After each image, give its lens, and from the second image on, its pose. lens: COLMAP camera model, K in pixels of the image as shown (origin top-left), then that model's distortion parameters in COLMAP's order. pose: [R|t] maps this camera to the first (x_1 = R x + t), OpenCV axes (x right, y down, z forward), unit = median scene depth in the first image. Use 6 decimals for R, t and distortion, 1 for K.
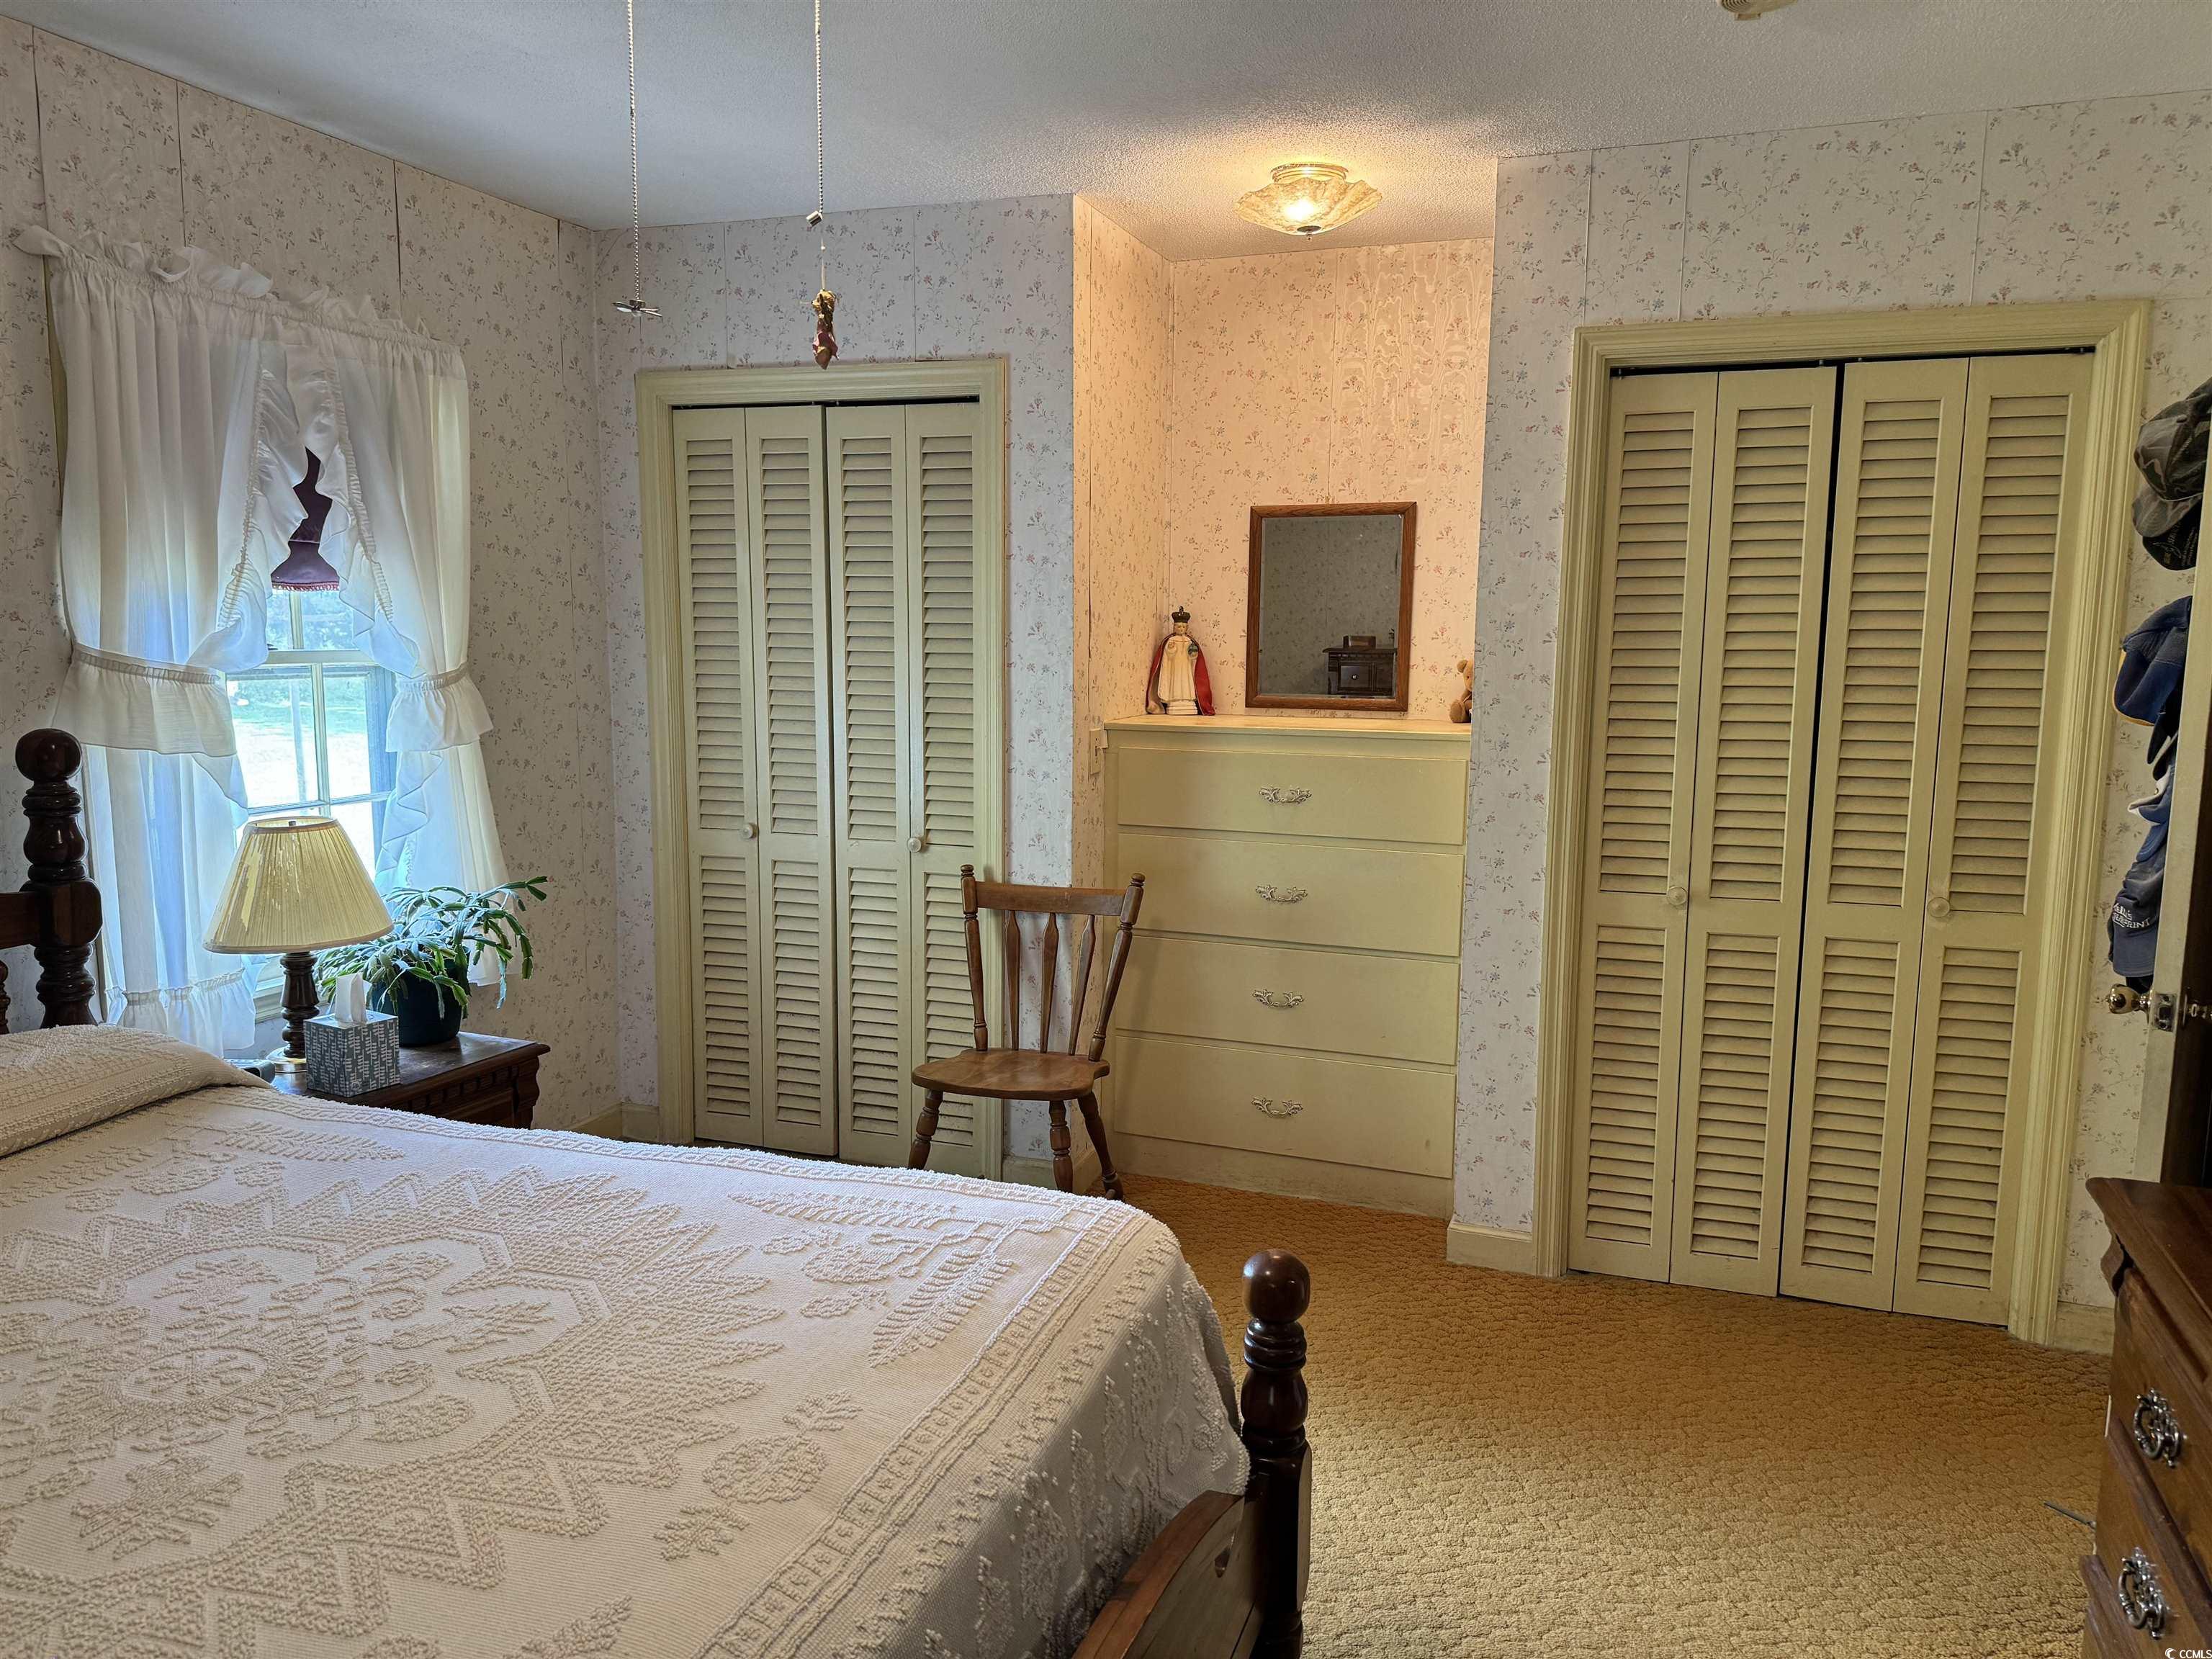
lens RADIAL K [[1568.8, 0, 1106.0], [0, 1568.8, 829.5], [0, 0, 1]] dist [-0.005493, -0.003464]
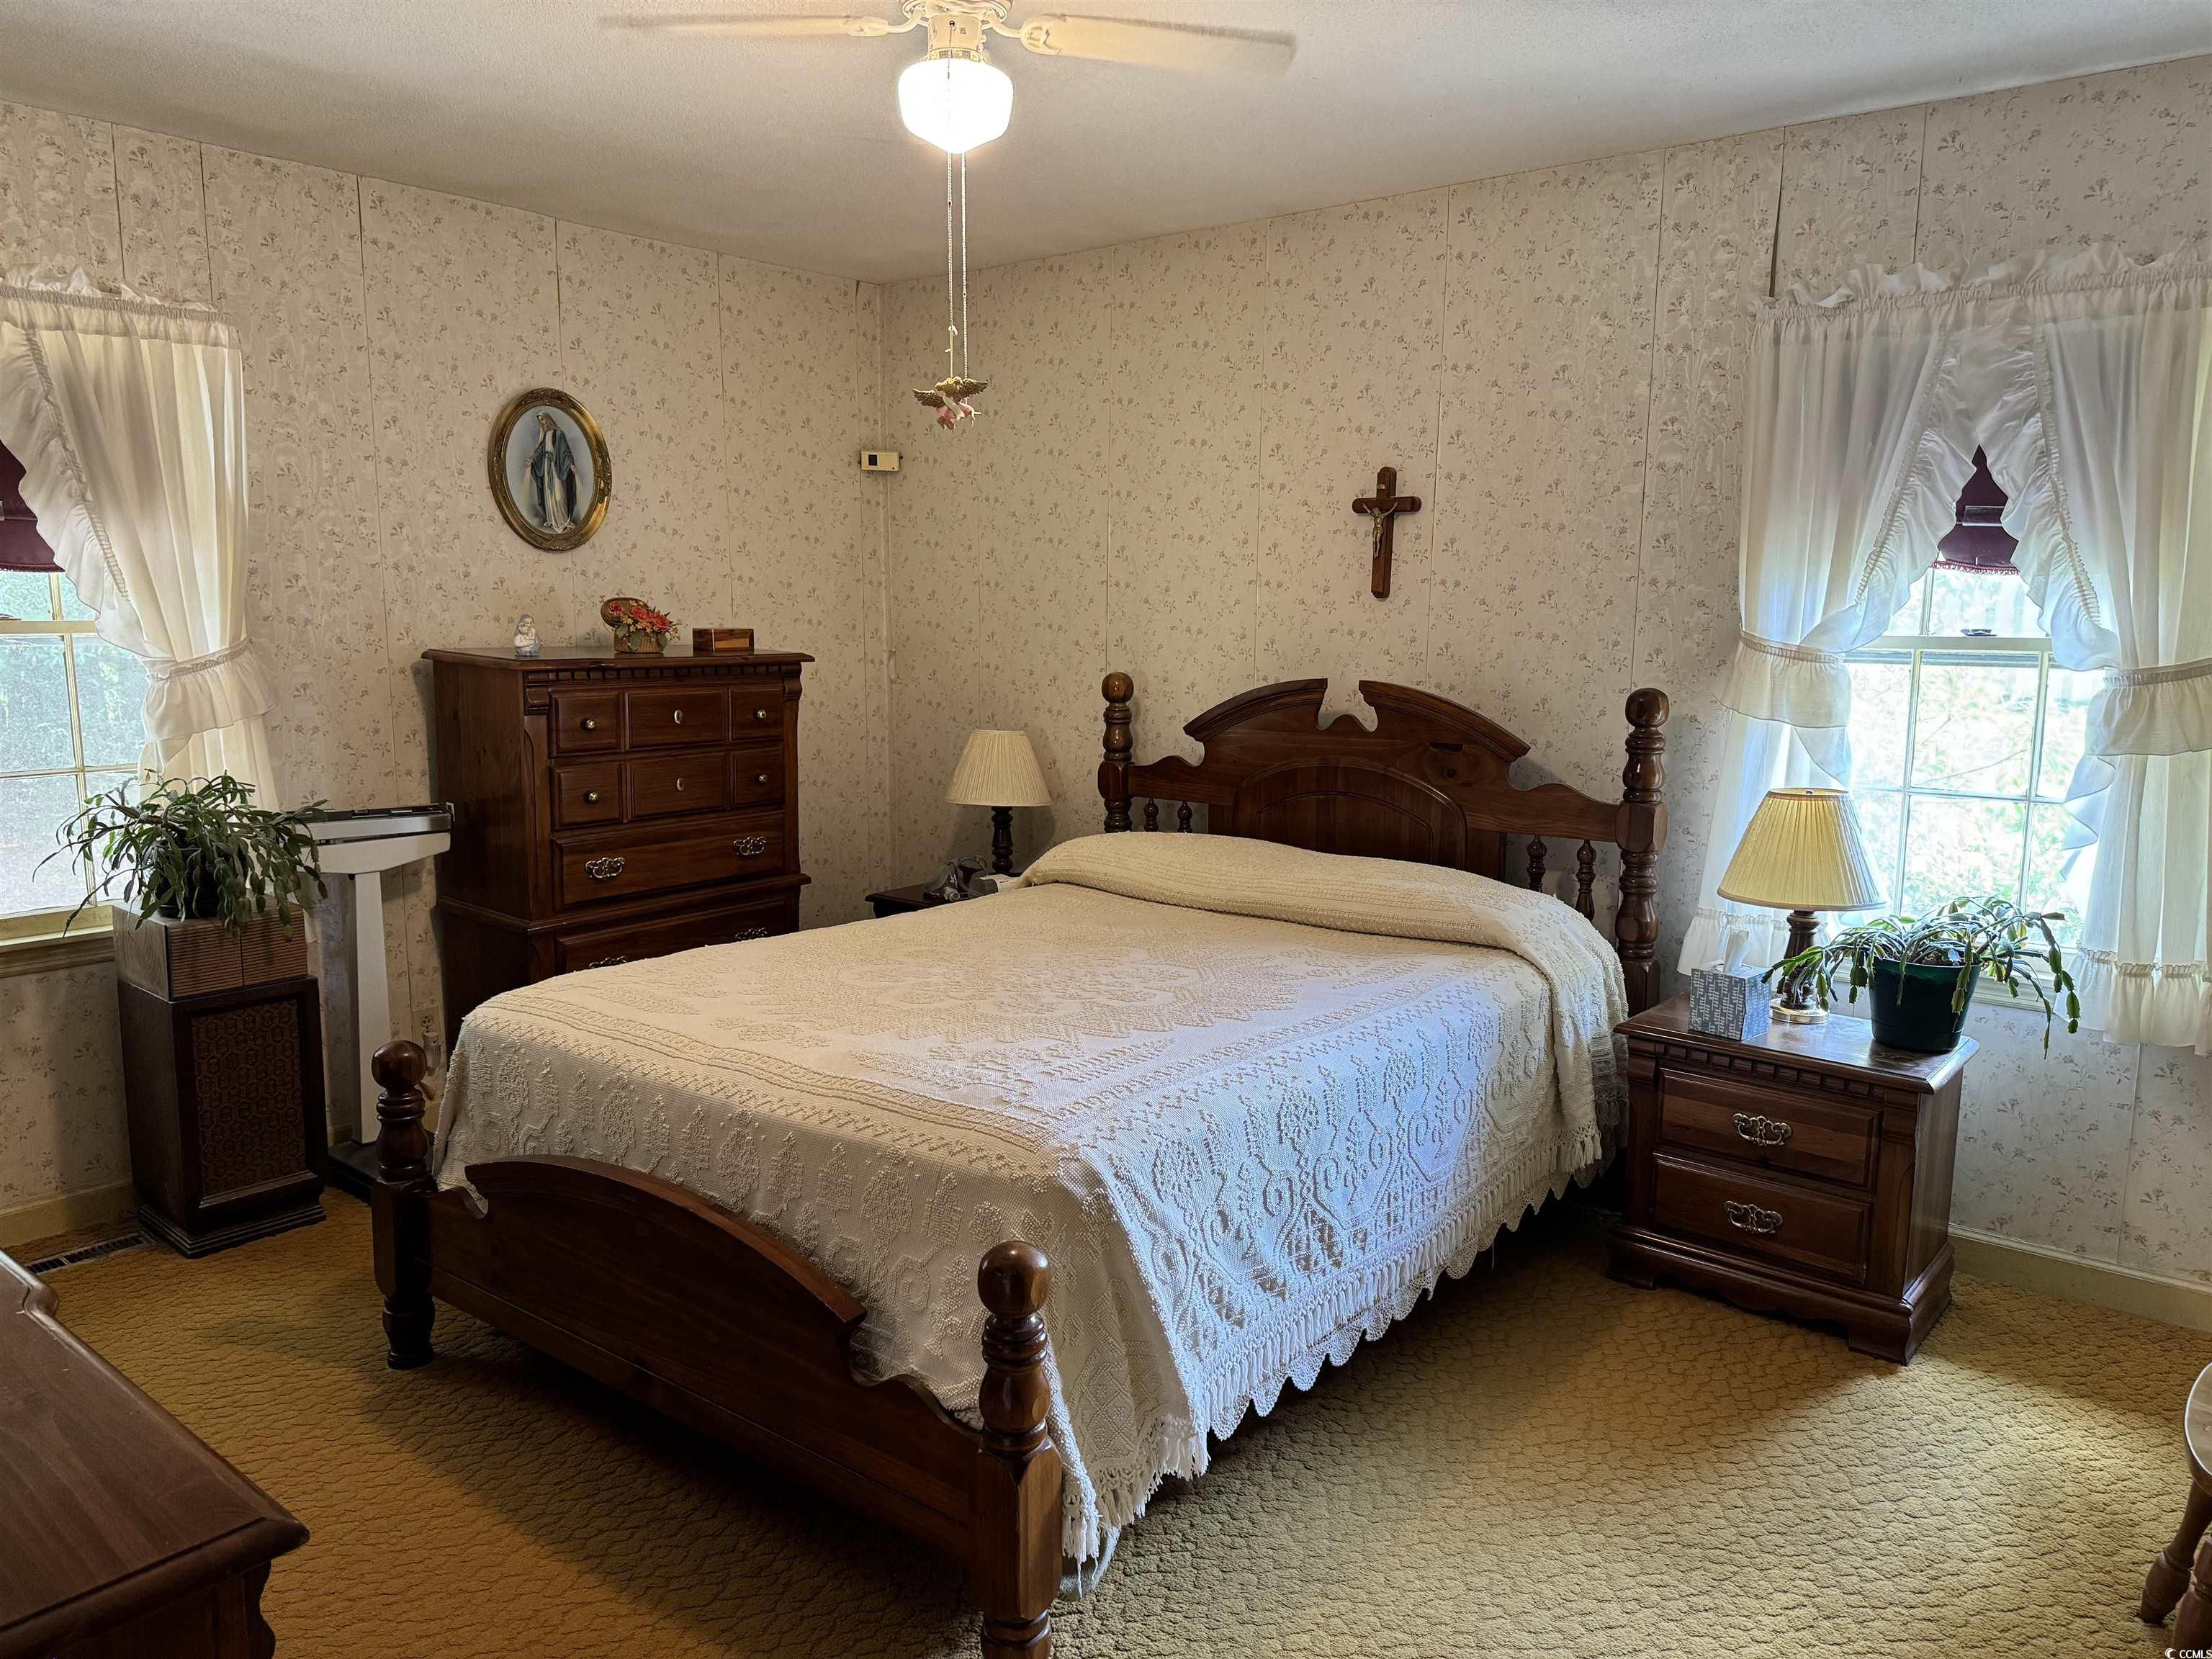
lens RADIAL K [[1551.8, 0, 1106.0], [0, 1551.8, 829.5], [0, 0, 1]] dist [0.000372, -0.002063]
pose [[-0.324726, 0.120068, -0.938156, 0.663256], [-0.132403, 0.976371, 0.170788, -0.101067], [0.936495, 0.179674, -0.301156, 0.899506]]
